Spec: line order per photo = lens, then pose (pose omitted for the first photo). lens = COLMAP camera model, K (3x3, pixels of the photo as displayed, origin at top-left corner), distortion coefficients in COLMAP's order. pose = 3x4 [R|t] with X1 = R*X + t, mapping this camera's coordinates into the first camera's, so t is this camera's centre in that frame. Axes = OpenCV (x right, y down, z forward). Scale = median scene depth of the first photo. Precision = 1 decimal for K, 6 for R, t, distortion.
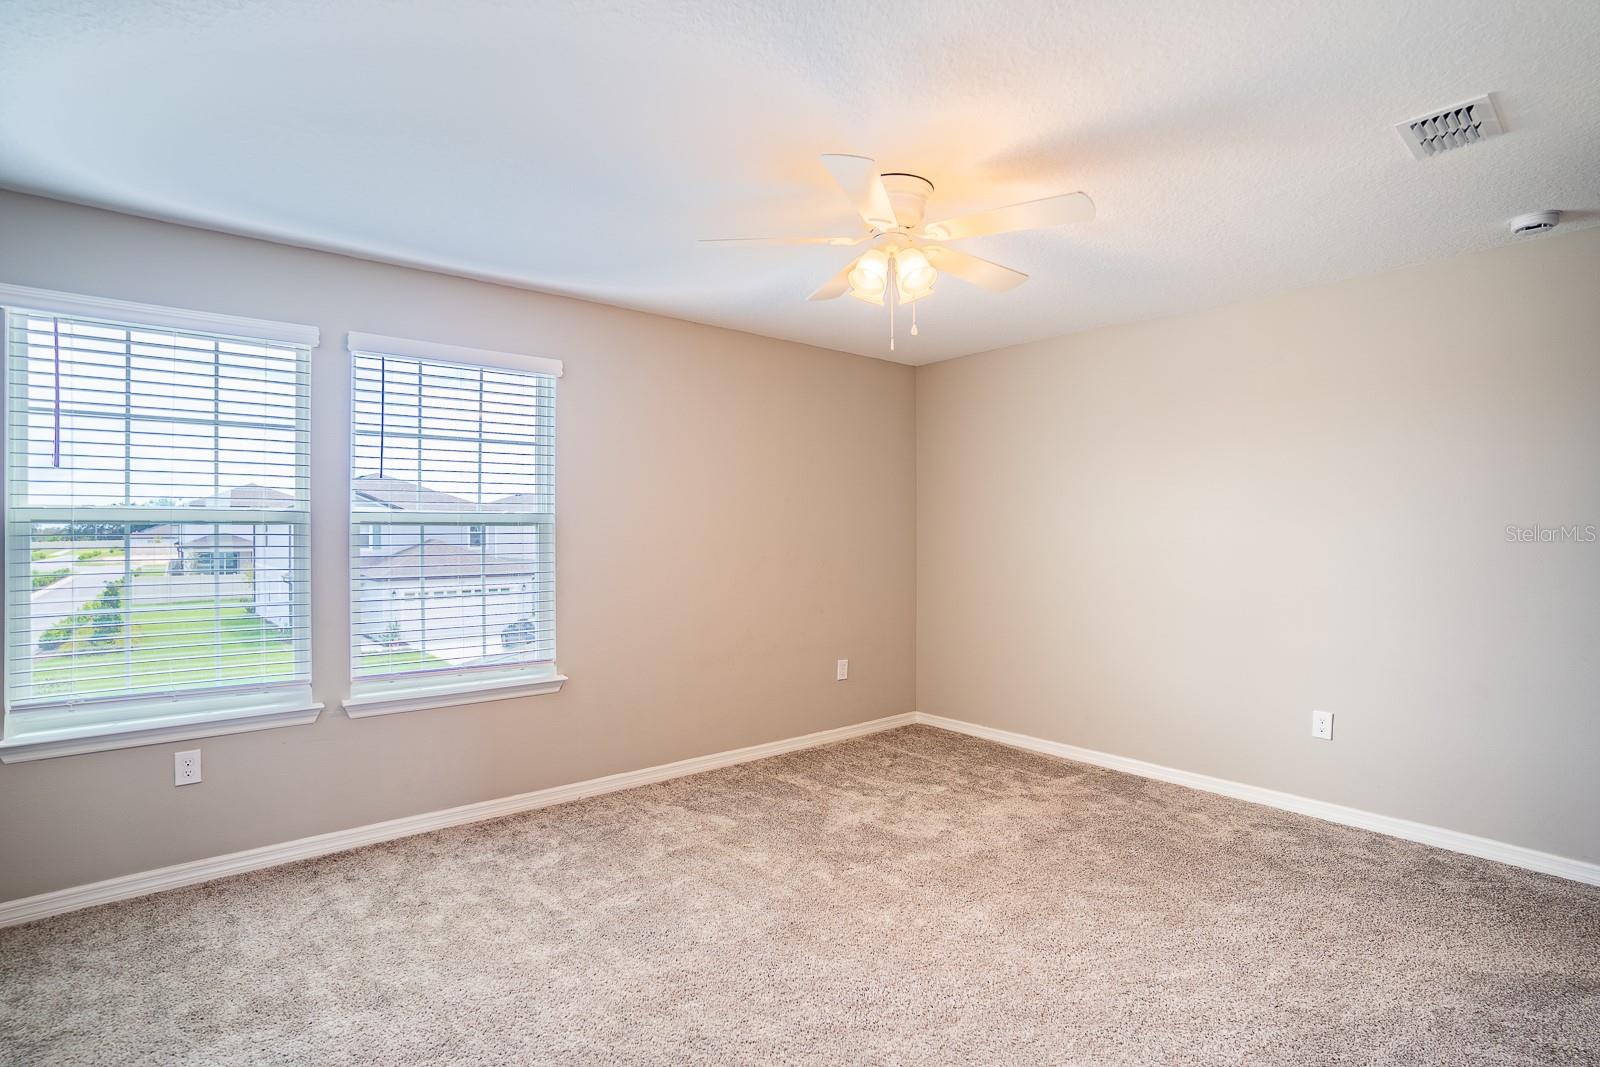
lens RADIAL K [[770.3, 0, 798.3], [0, 770.3, 531.6], [0, 0, 1]] dist [-0.057257, 0.021063]
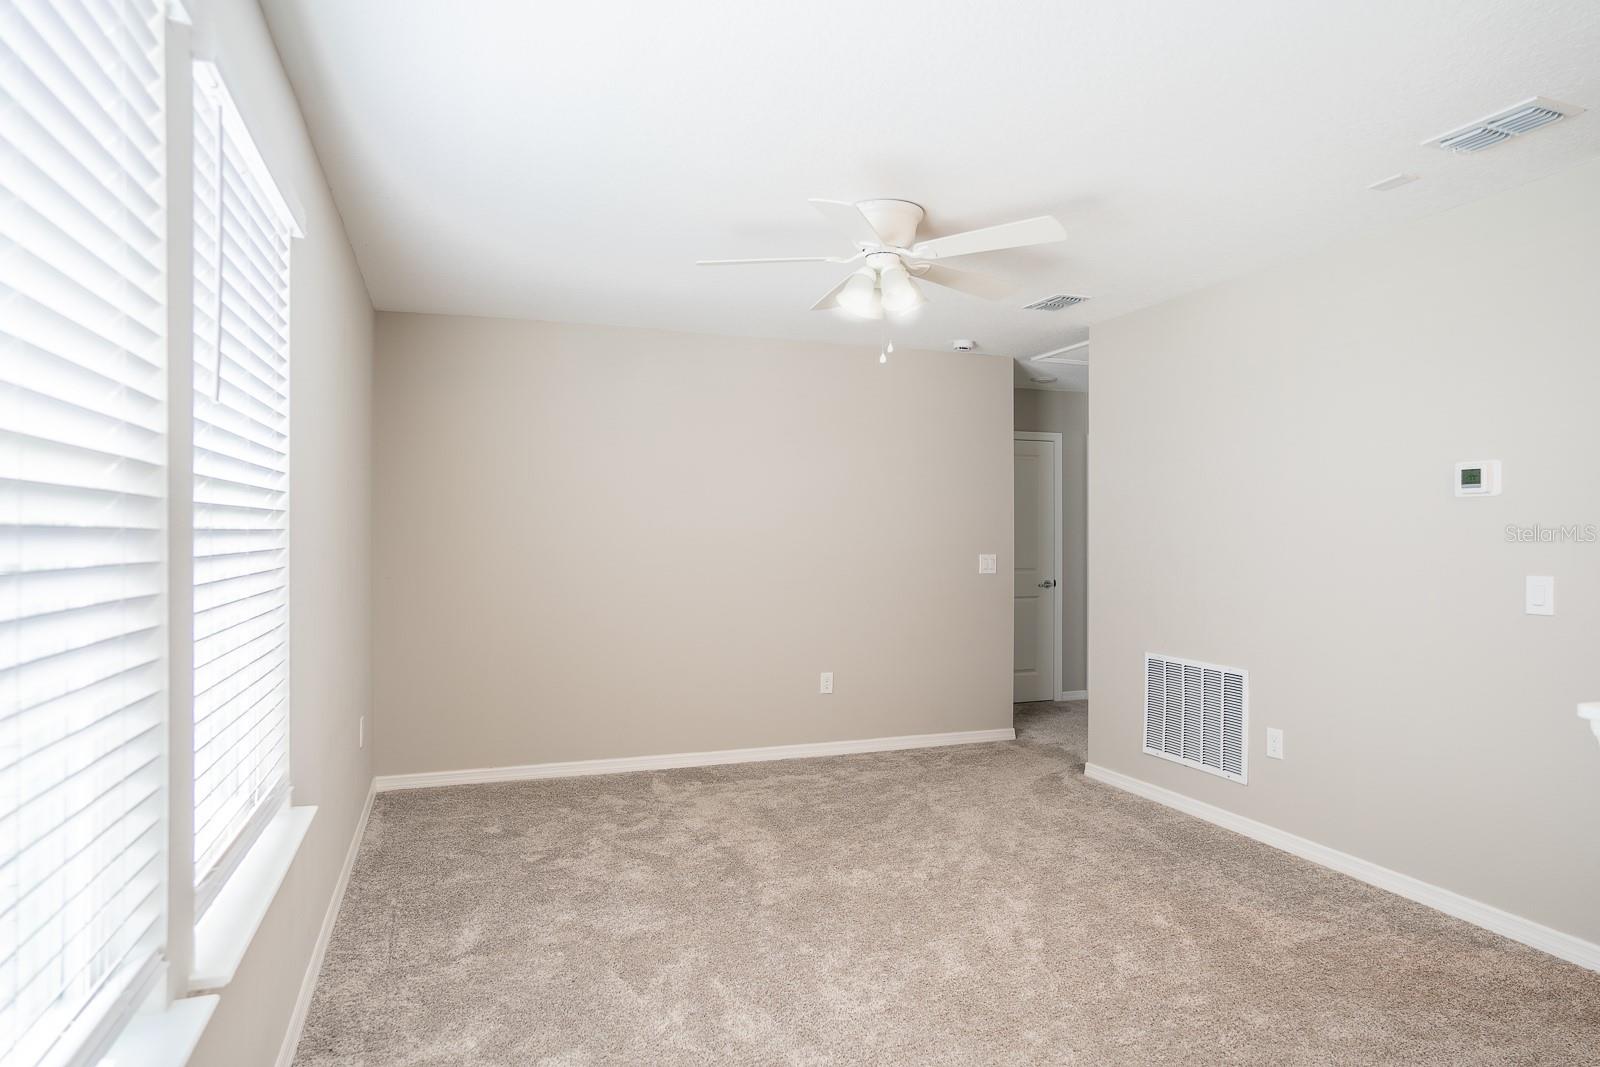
lens RADIAL K [[956.8, 0, 800.0], [0, 956.8, 533.5], [0, 0, 1]] dist [-0.002879, 0.067726]
pose [[0.330703, 0.007781, 0.943703, -1.110716], [-0.009915, 0.999939, -0.004770, 0.012075], [-0.943683, -0.007779, 0.330760, 0.642926]]
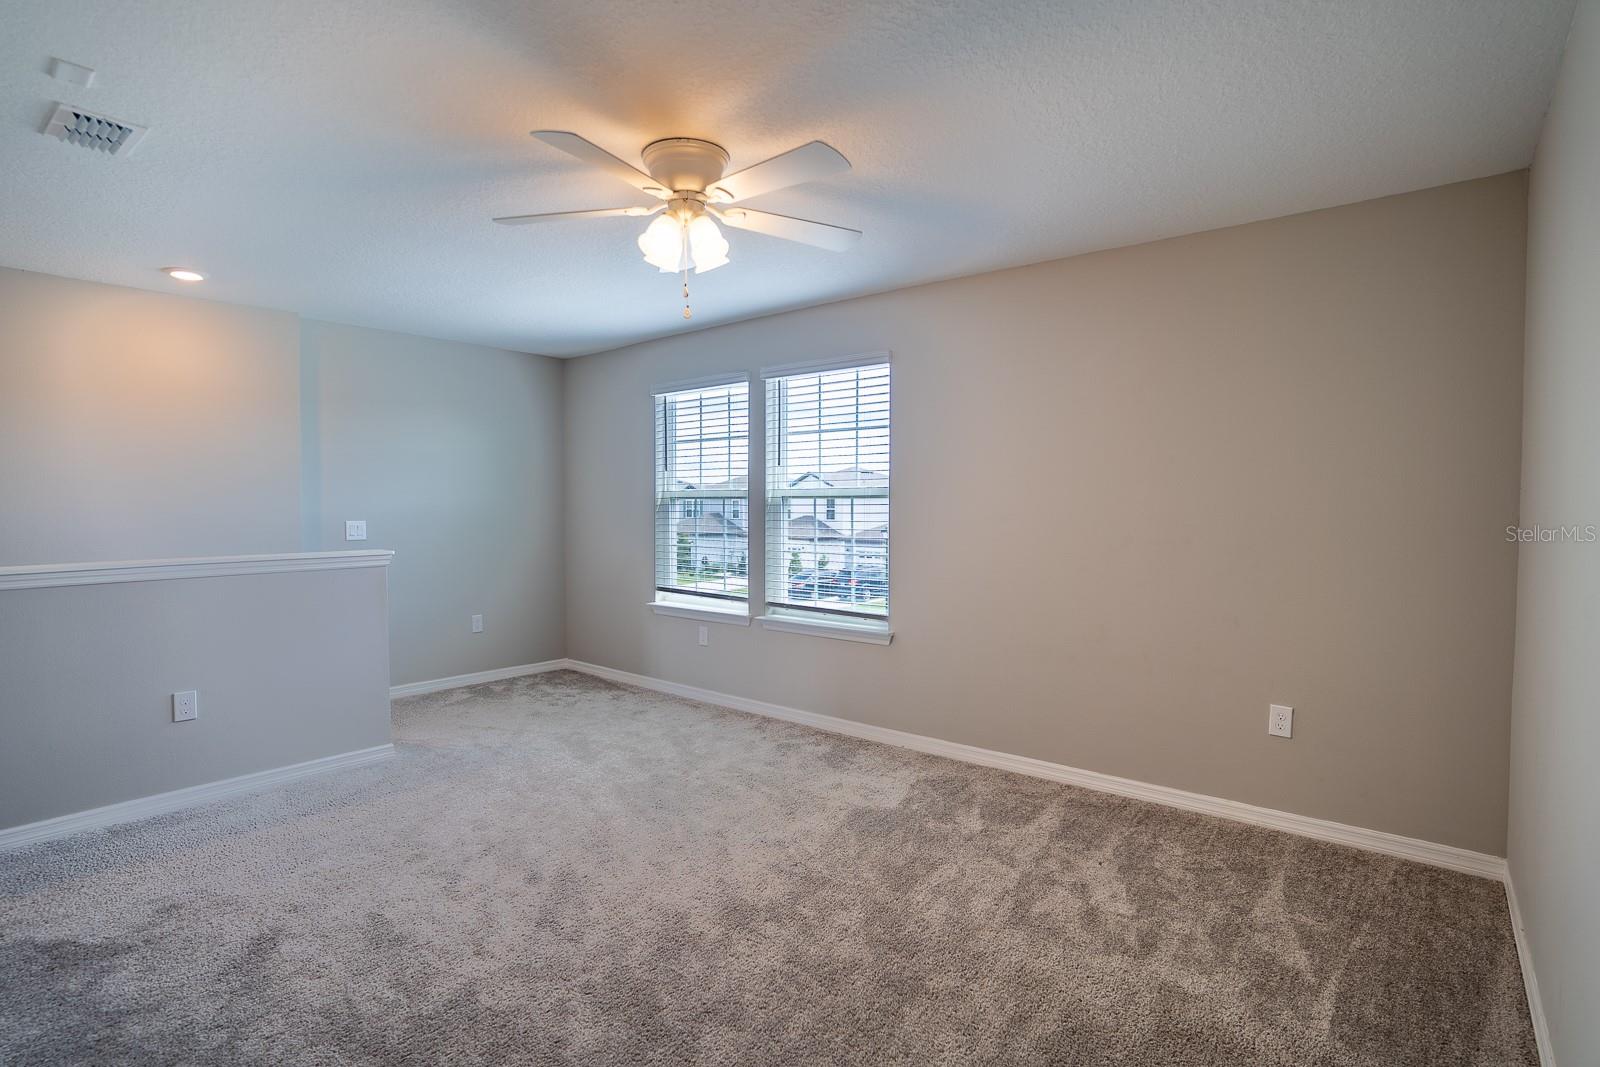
lens RADIAL K [[793.1, 0, 793.5], [0, 793.1, 534.8], [0, 0, 1]] dist [-0.051494, 0.036443]
pose [[0.196710, 0.038253, -0.979715, 1.090586], [-0.001750, 0.999251, 0.038665, 0.002156], [0.980460, -0.005891, 0.196630, 0.870970]]
